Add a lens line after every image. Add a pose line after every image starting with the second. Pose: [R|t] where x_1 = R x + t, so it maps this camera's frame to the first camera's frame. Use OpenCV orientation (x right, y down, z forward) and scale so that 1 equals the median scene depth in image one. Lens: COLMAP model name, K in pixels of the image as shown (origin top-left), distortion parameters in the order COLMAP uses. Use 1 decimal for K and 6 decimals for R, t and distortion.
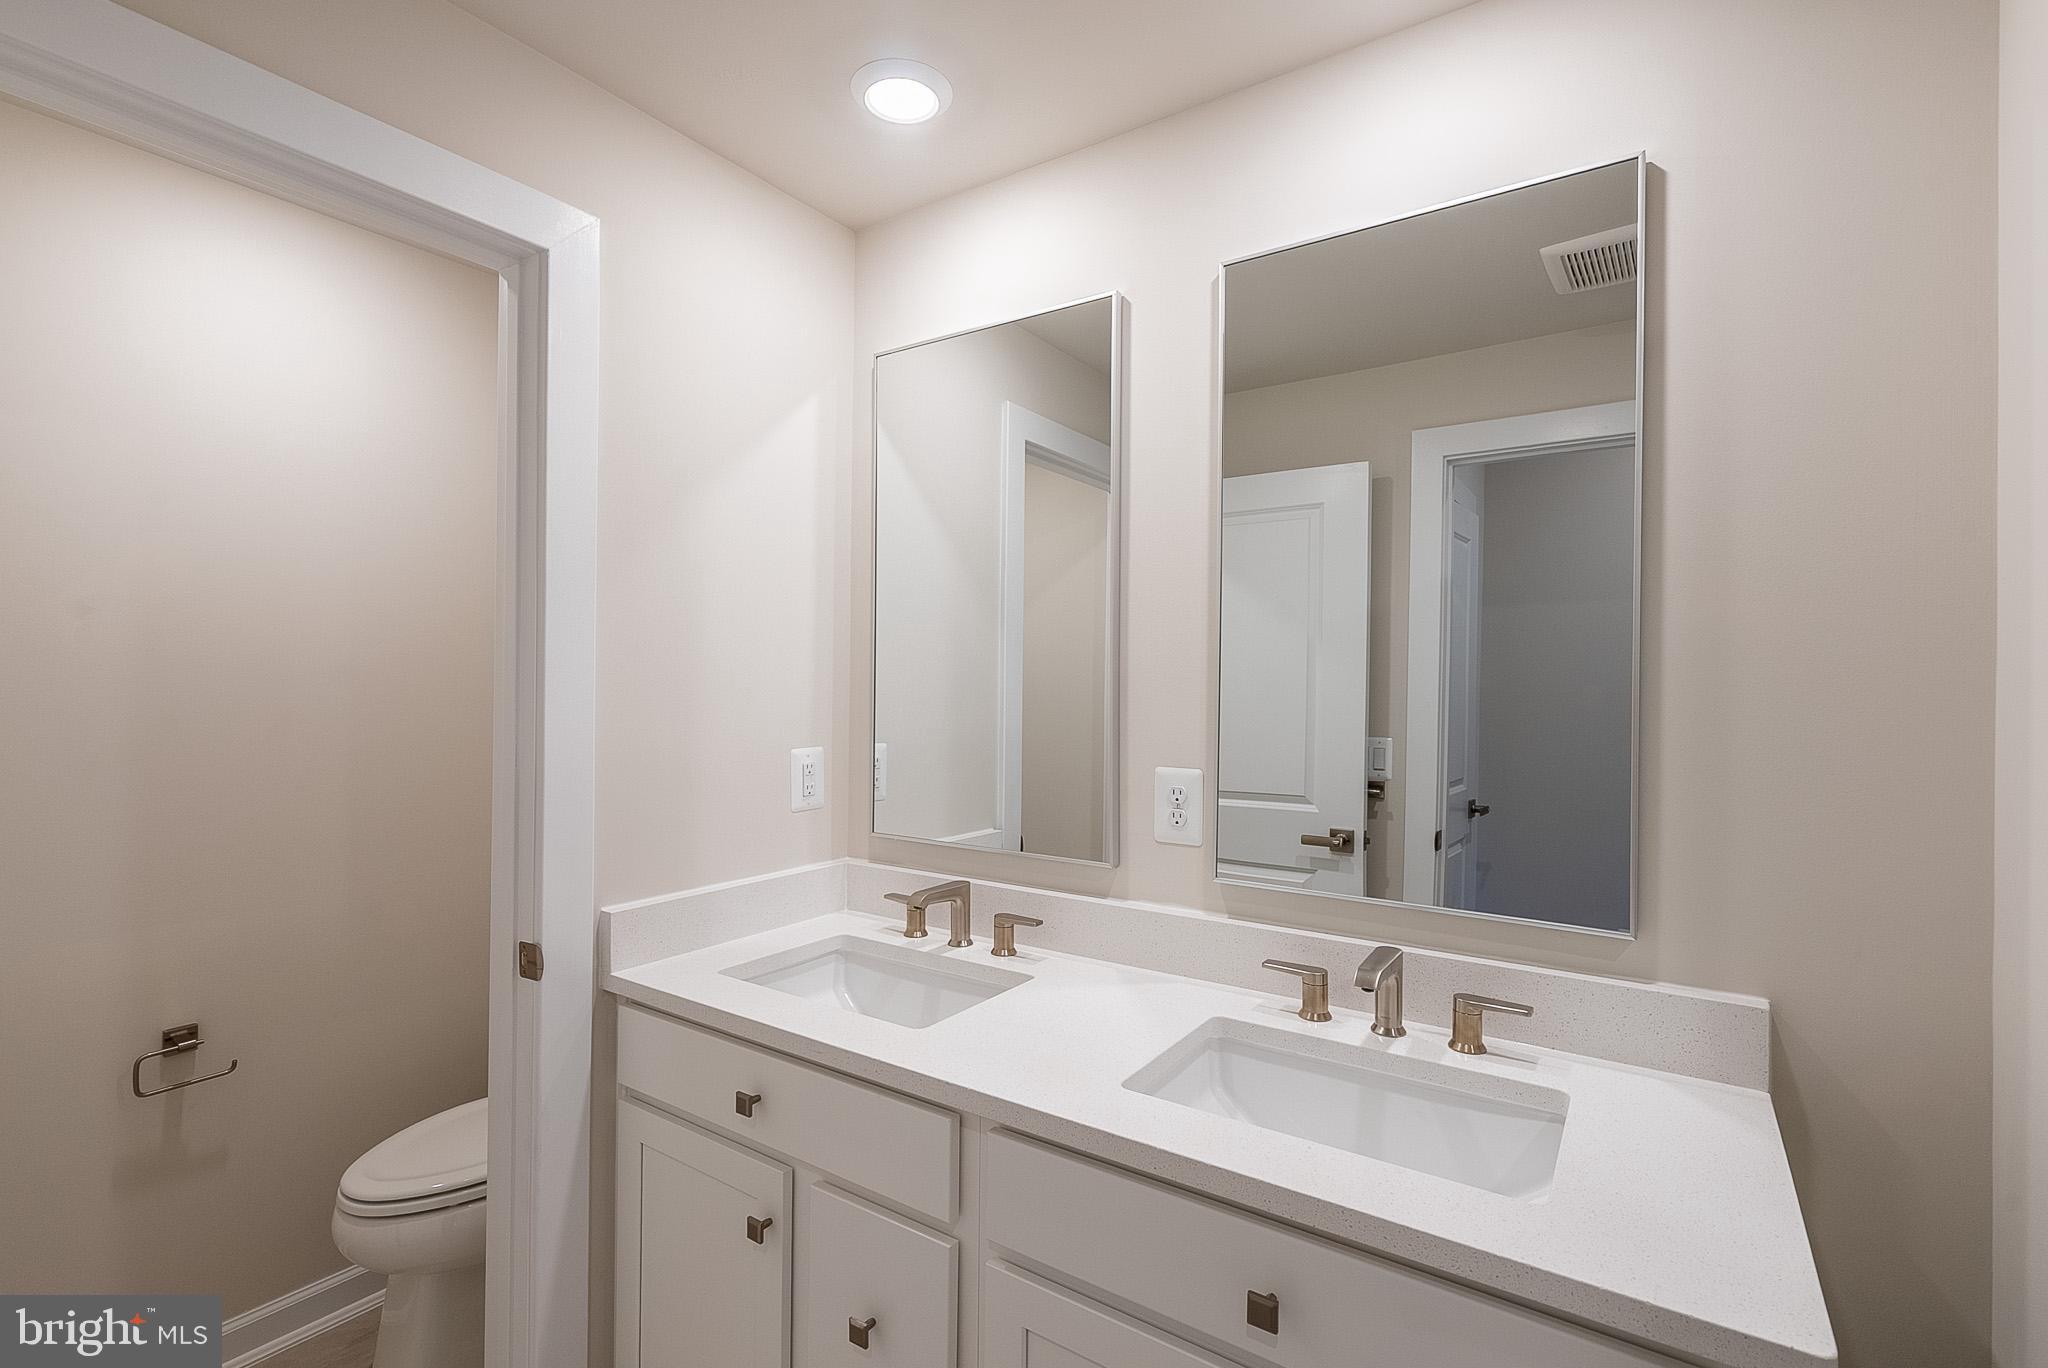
lens RADIAL K [[933.6, 0, 1020.2], [0, 933.6, 682.0], [0, 0, 1]] dist [0.000816, 0.000556]
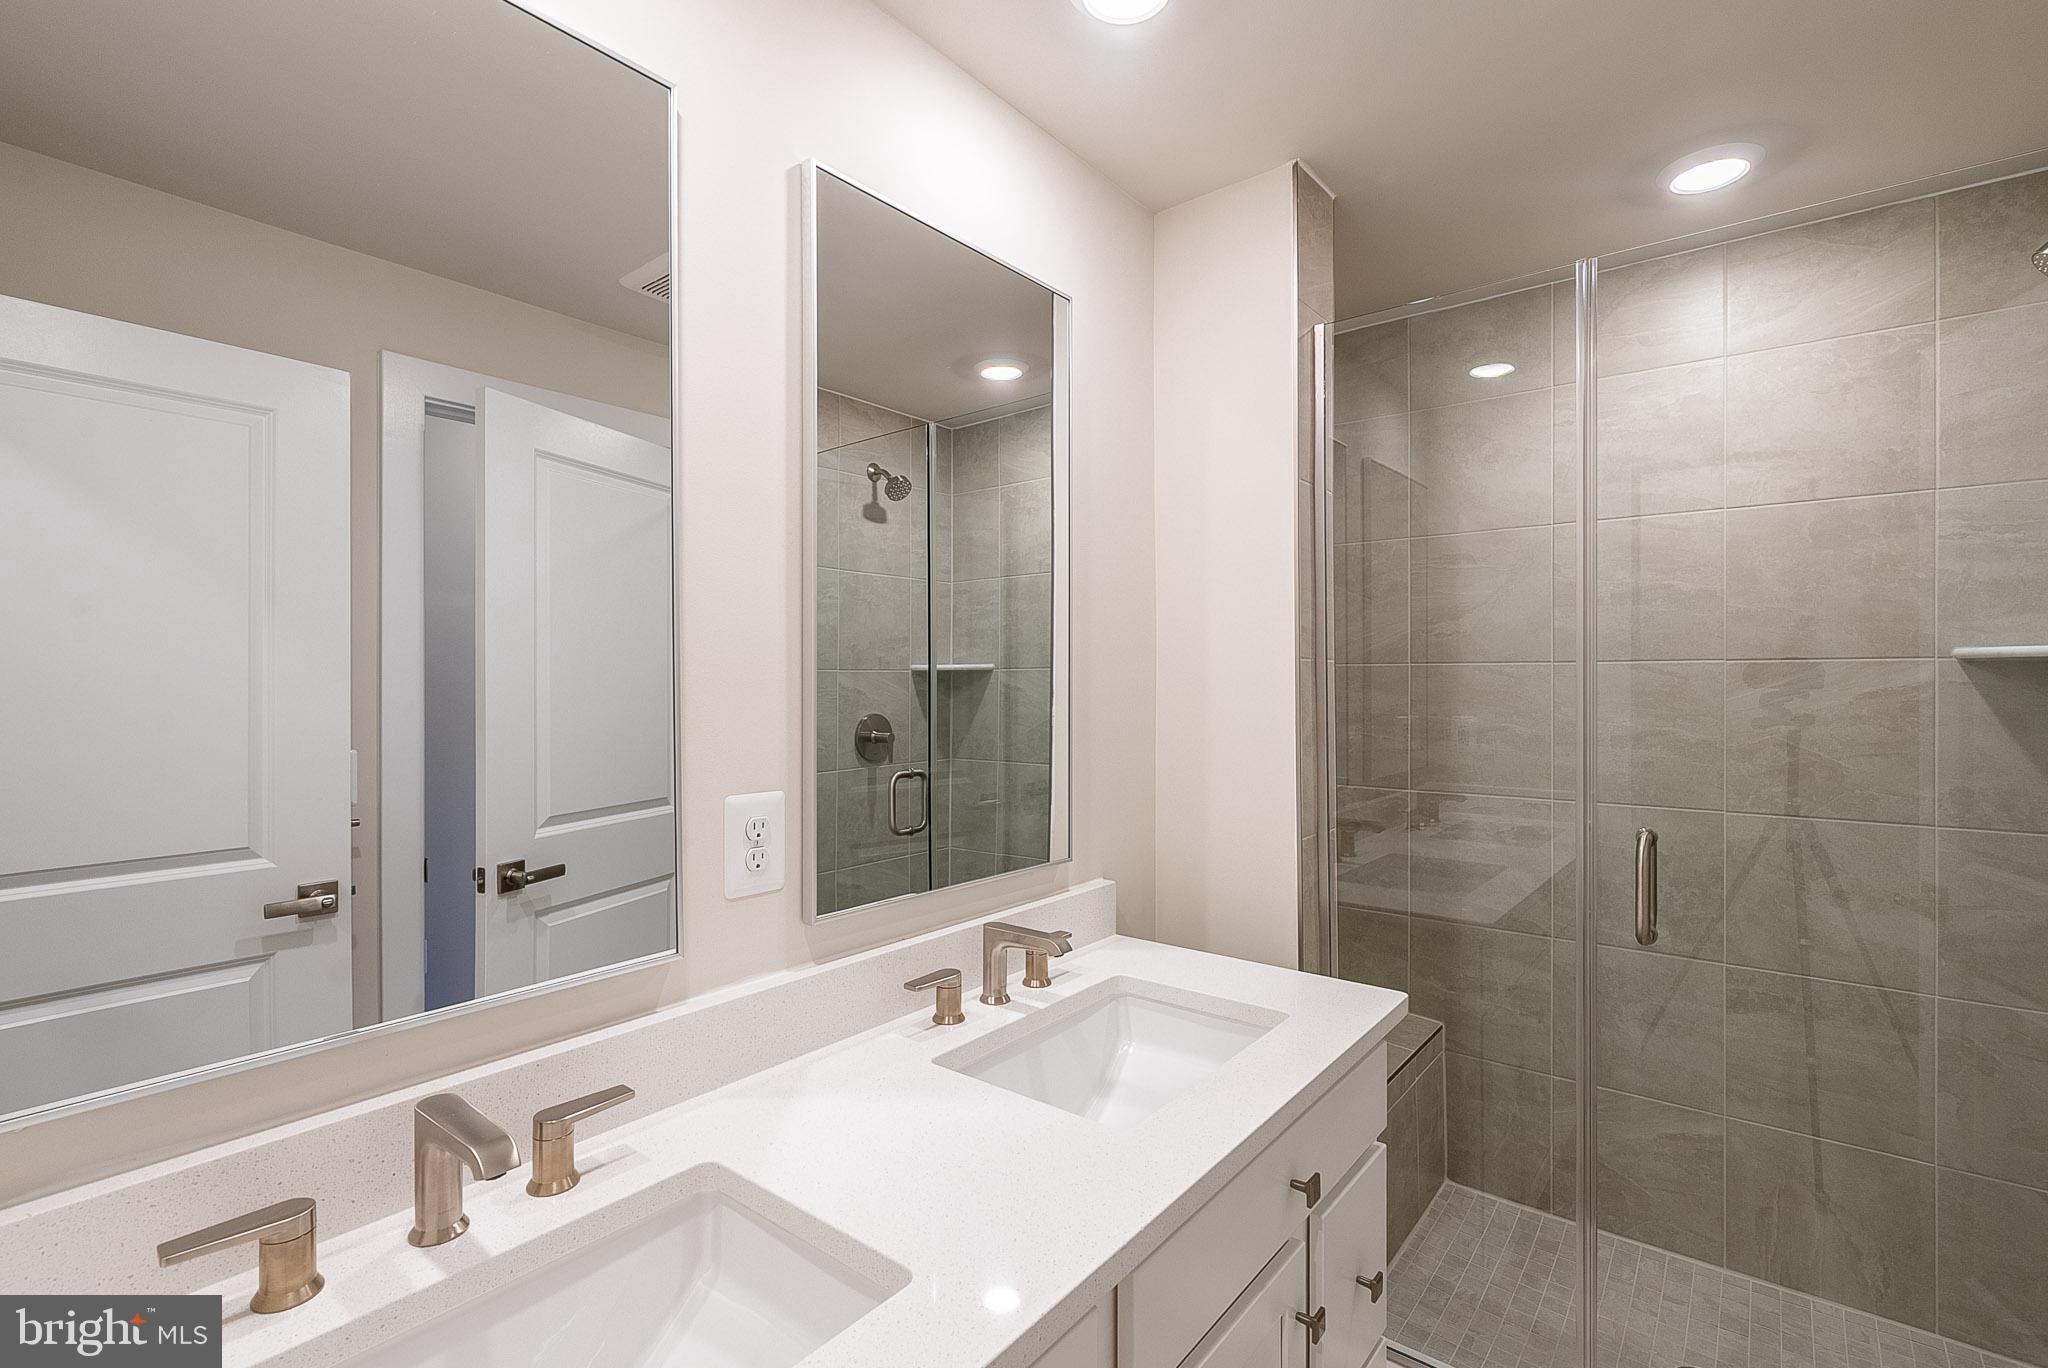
lens RADIAL K [[933.6, 0, 1020.2], [0, 933.6, 682.0], [0, 0, 1]] dist [0.000816, 0.000556]
pose [[0.069303, -0.006556, 0.997574, -0.560268], [-0.004790, 0.999965, 0.006905, -0.003347], [-0.997584, -0.005257, 0.069270, 0.733049]]
